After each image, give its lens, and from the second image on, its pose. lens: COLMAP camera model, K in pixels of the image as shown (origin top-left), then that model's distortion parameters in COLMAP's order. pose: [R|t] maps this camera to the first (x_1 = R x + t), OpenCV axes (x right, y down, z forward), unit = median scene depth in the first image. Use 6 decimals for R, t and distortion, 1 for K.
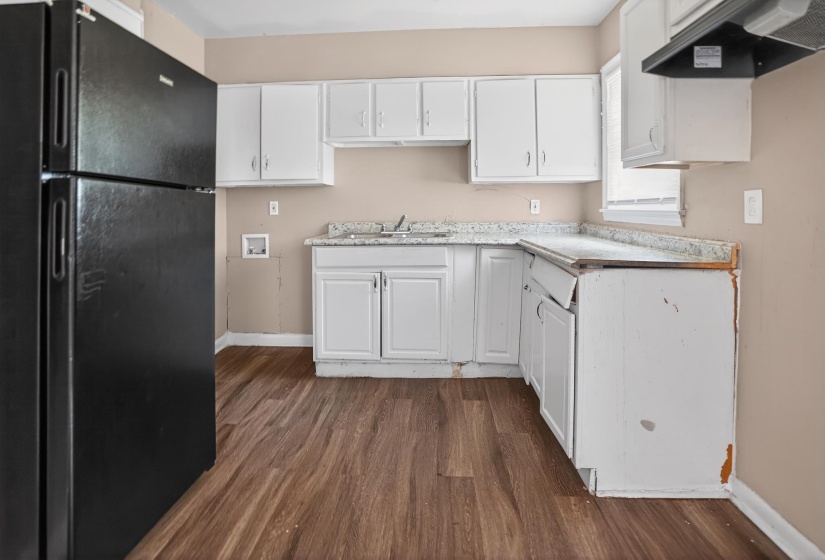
lens RADIAL K [[407.0, 0, 404.8], [0, 407.0, 207.0], [0, 0, 1]] dist [-0.052145, 0.012882]
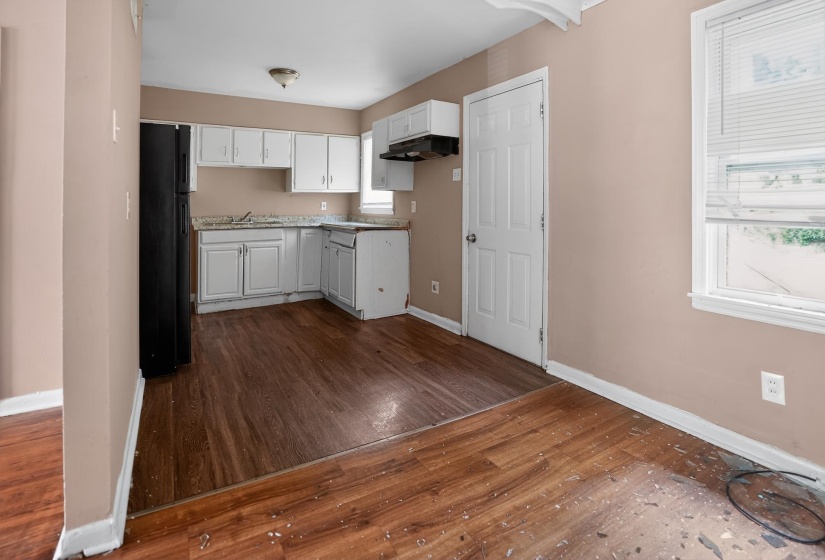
lens RADIAL K [[407.0, 0, 403.1], [0, 407.0, 208.4], [0, 0, 1]] dist [-0.052145, 0.012882]
pose [[0.826725, 0.001841, 0.562604, -0.458125], [-0.005140, 0.999978, 0.004281, -0.001160], [-0.562583, -0.006431, 0.826716, -0.767079]]
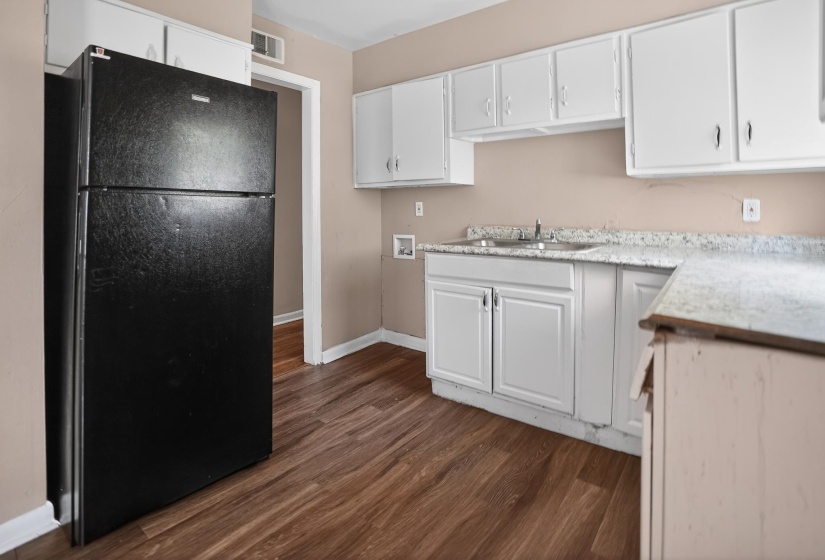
lens RADIAL K [[407.0, 0, 426.5], [0, 407.0, 199.7], [0, 0, 1]] dist [-0.052145, 0.012882]
pose [[0.830973, -0.006212, -0.556278, 0.293835], [0.001484, 0.999959, -0.008950, -0.013954], [0.556311, 0.006611, 0.830948, 0.233823]]
